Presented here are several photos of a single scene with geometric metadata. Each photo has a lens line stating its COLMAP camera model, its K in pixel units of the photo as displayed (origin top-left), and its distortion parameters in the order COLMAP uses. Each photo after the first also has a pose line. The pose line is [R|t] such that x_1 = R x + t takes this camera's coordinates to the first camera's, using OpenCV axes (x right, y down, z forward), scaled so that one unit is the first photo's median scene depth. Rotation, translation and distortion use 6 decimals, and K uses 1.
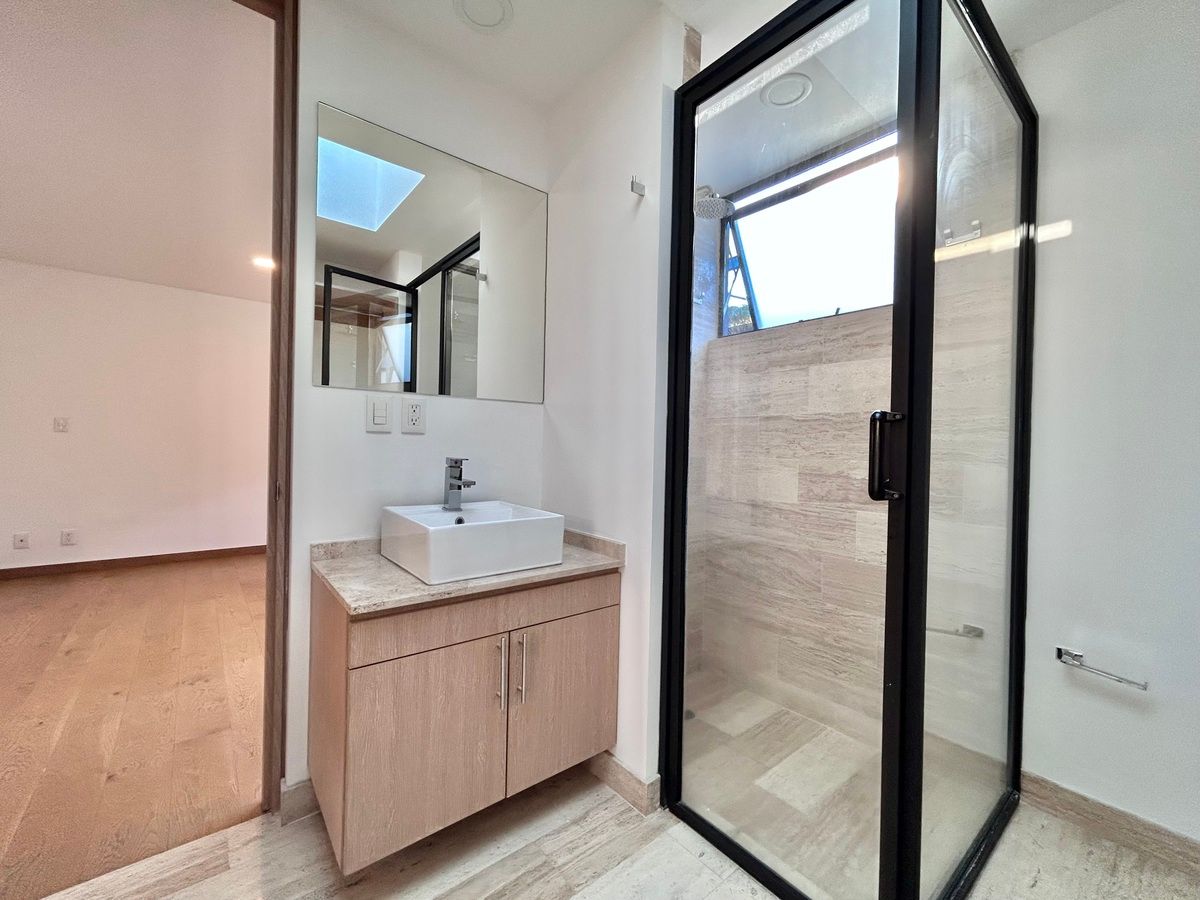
lens RADIAL K [[495.6, 0, 598.1], [0, 495.6, 448.1], [0, 0, 1]] dist [-0.000490, 0.000809]
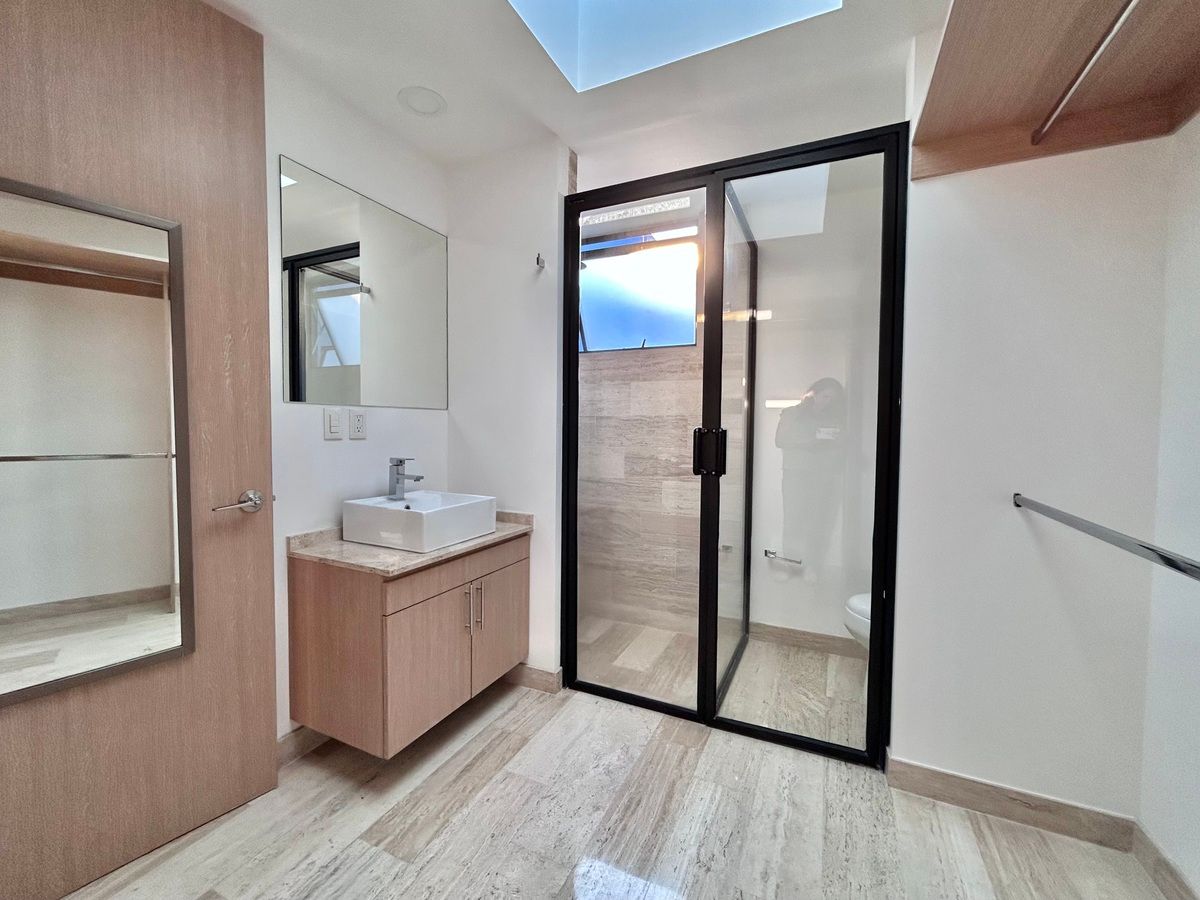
lens RADIAL K [[495.6, 0, 598.1], [0, 495.6, 448.1], [0, 0, 1]] dist [-0.000490, 0.000809]
pose [[0.902925, -0.030852, 0.428690, -0.378861], [0.012235, 0.998861, 0.046117, -0.057741], [-0.429625, -0.036395, 0.902274, -0.346210]]
